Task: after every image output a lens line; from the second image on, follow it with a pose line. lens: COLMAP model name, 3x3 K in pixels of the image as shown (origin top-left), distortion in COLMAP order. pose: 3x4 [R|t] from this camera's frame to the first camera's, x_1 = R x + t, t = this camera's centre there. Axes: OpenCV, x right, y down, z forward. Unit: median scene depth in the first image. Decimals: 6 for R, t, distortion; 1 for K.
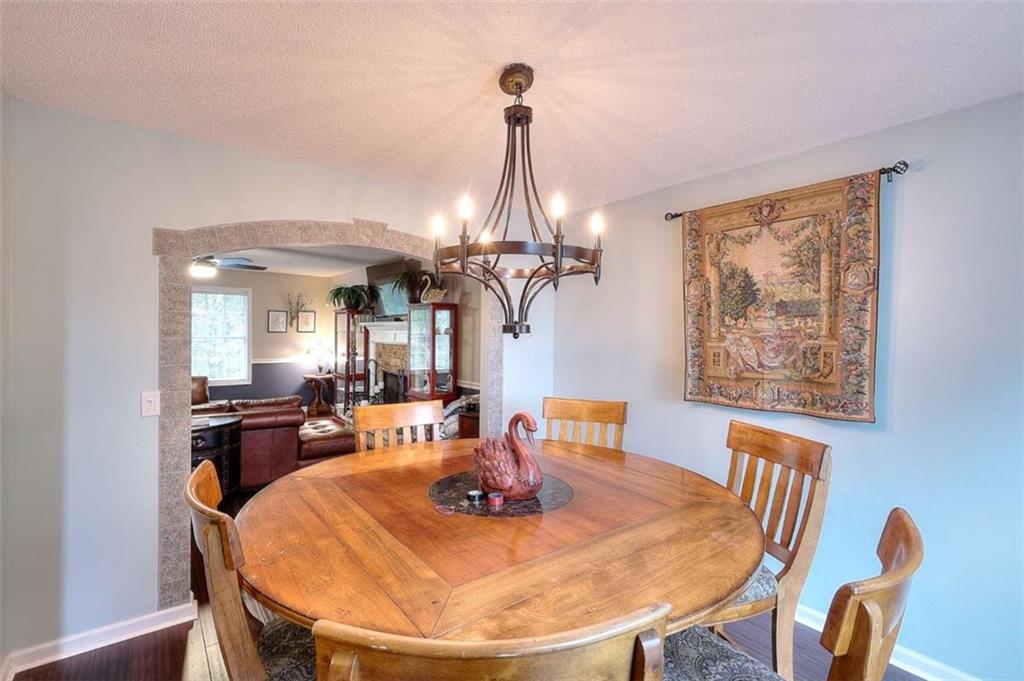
lens RADIAL K [[476.6, 0, 514.6], [0, 476.6, 334.2], [0, 0, 1]] dist [0.011072, 0.000281]
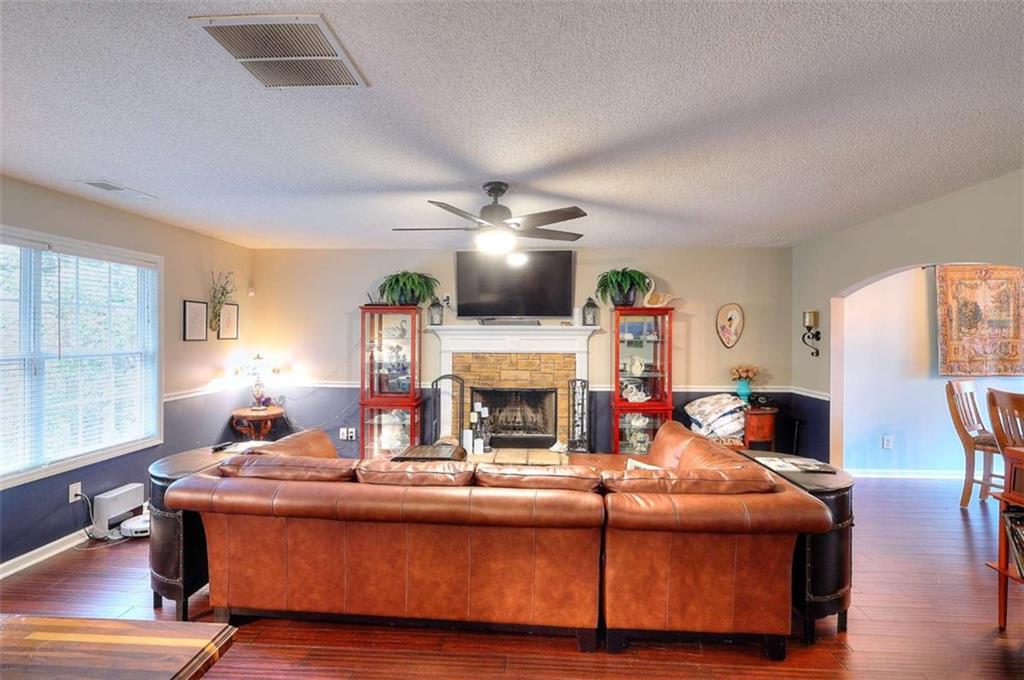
lens RADIAL K [[476.6, 0, 514.6], [0, 476.6, 333.7], [0, 0, 1]] dist [0.011072, 0.000281]
pose [[0.642222, -0.007673, 0.766480, -1.888134], [0.009161, 0.999955, 0.002334, -0.029658], [-0.766464, 0.005523, 0.642264, 1.040627]]
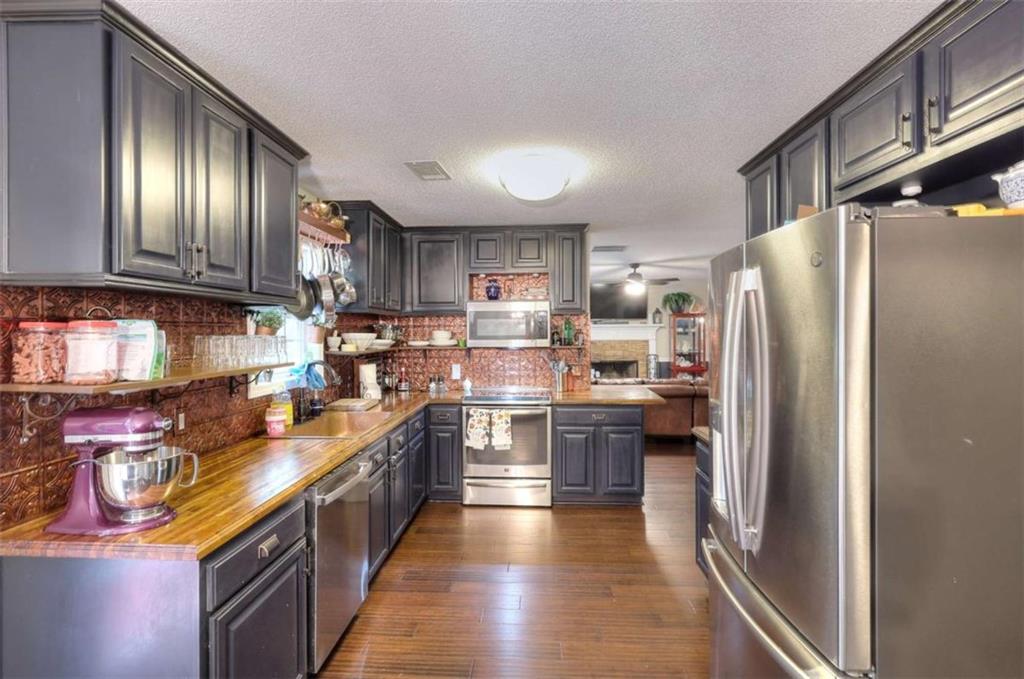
lens RADIAL K [[476.6, 0, 514.6], [0, 476.6, 333.2], [0, 0, 1]] dist [0.011072, 0.000281]
pose [[0.653338, -0.021275, 0.756767, -3.263452], [0.021895, 0.999718, 0.009202, -0.041258], [-0.756749, 0.010557, 0.653620, 0.654593]]
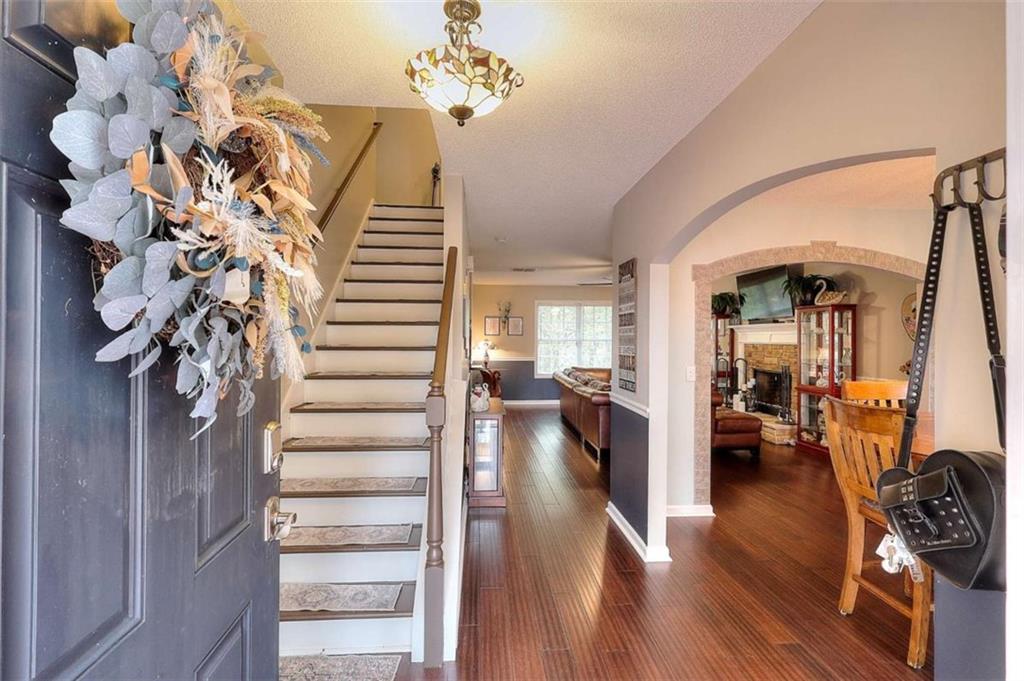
lens RADIAL K [[476.6, 0, 514.6], [0, 476.6, 334.2], [0, 0, 1]] dist [0.011072, 0.000281]
pose [[0.837057, -0.014375, -0.546926, -0.303433], [0.005593, 0.999827, -0.017717, 0.030594], [0.547087, 0.011771, 0.836993, -0.535784]]
